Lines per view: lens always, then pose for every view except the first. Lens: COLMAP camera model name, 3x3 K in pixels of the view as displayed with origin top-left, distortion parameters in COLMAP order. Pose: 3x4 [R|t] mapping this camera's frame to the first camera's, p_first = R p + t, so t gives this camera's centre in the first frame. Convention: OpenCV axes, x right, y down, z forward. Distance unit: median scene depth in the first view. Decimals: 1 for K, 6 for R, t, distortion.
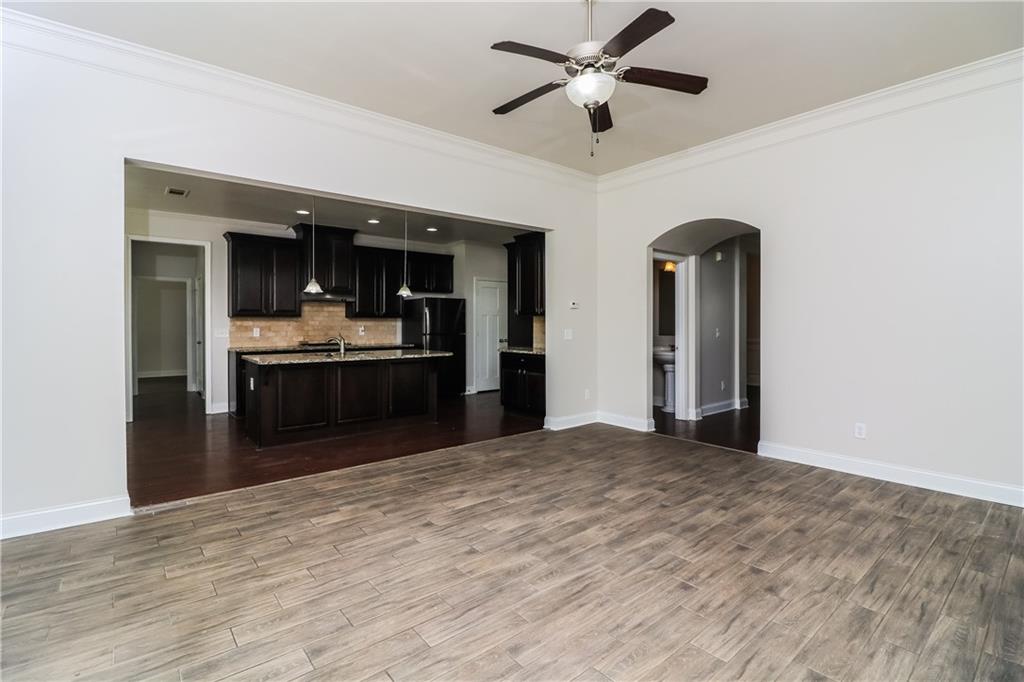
lens RADIAL K [[473.9, 0, 507.6], [0, 473.9, 324.3], [0, 0, 1]] dist [0.000731, -0.013636]
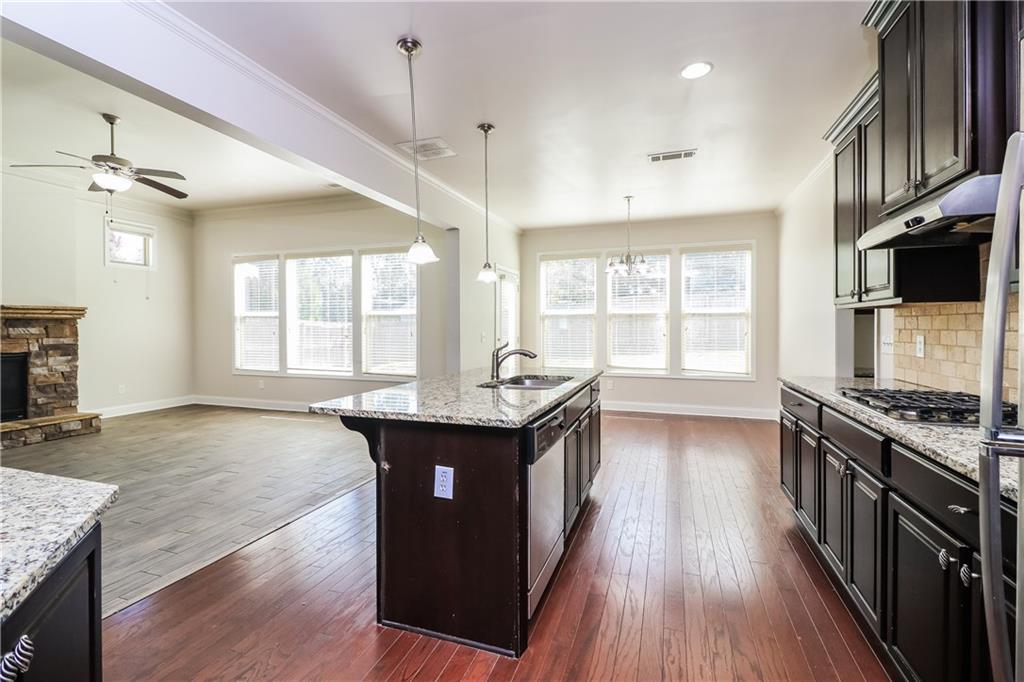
lens RADIAL K [[473.9, 0, 507.6], [0, 473.9, 324.3], [0, 0, 1]] dist [0.000731, -0.013636]
pose [[-0.850198, 0.001873, -0.526460, -0.098841], [0.001664, 0.999998, 0.000871, -0.009782], [0.526461, -0.000135, -0.850199, 2.446542]]
